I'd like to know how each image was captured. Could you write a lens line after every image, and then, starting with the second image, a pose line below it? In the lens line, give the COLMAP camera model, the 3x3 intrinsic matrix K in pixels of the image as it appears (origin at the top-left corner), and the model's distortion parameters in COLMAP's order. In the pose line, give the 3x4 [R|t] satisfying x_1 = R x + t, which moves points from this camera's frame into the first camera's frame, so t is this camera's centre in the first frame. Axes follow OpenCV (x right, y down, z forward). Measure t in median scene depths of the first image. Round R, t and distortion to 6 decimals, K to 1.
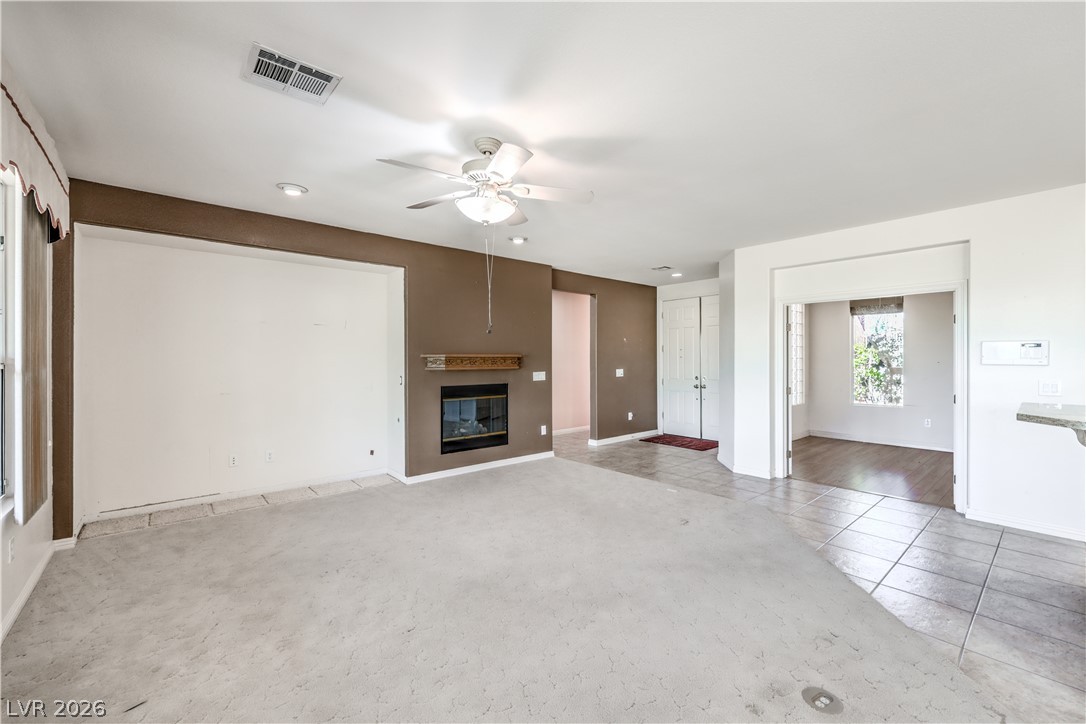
lens RADIAL K [[444.7, 0, 564.0], [0, 444.7, 359.9], [0, 0, 1]] dist [-0.000385, -0.000025]
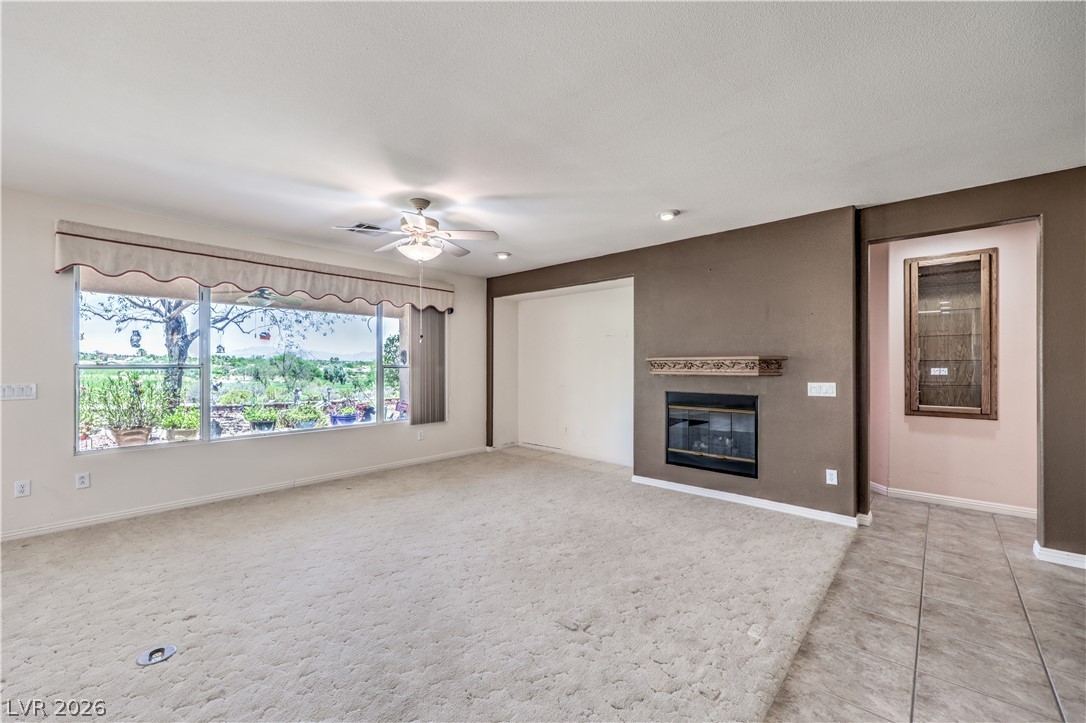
lens RADIAL K [[438.0, 0, 543.7], [0, 438.0, 365.8], [0, 0, 1]] dist [-0.000623, 0.000144]
pose [[0.103512, 0.004660, -0.994617, 0.546688], [-0.001783, 0.999988, 0.004500, 0.000837], [0.994627, 0.001307, 0.103519, 0.565359]]
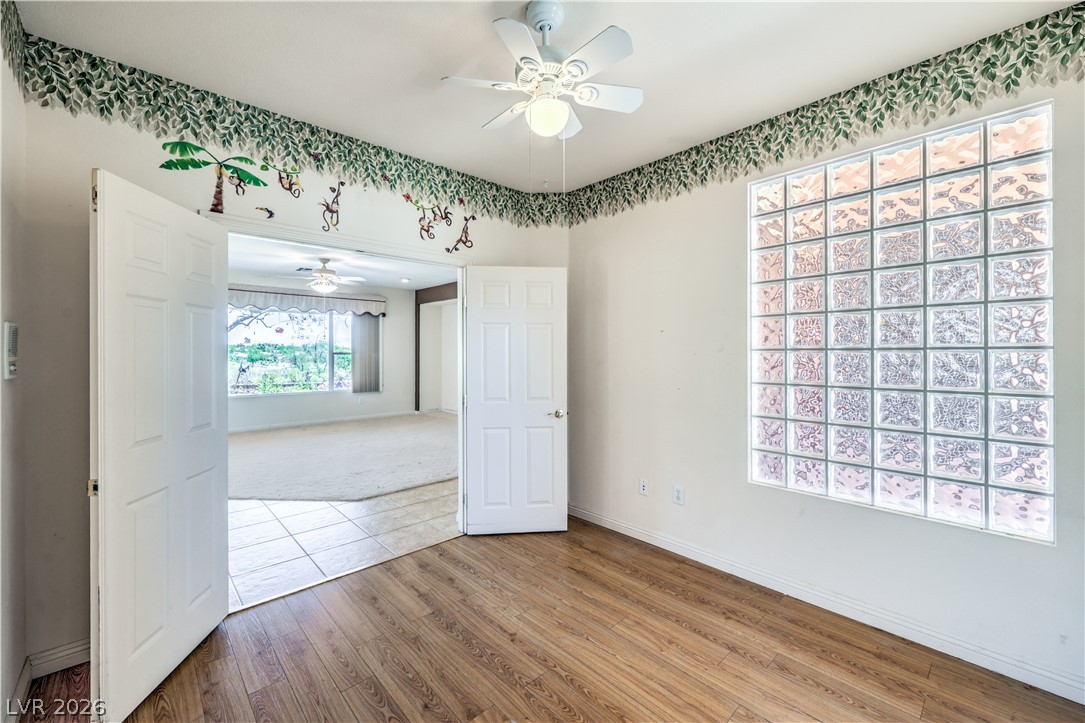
lens RADIAL K [[435.5, 0, 543.2], [0, 435.5, 351.9], [0, 0, 1]] dist [-0.001882, -0.000242]
pose [[0.024721, 0.001999, -0.999692, 0.998585], [-0.000570, 0.999998, 0.001986, -0.001306], [0.999694, 0.000520, 0.024722, 0.966668]]
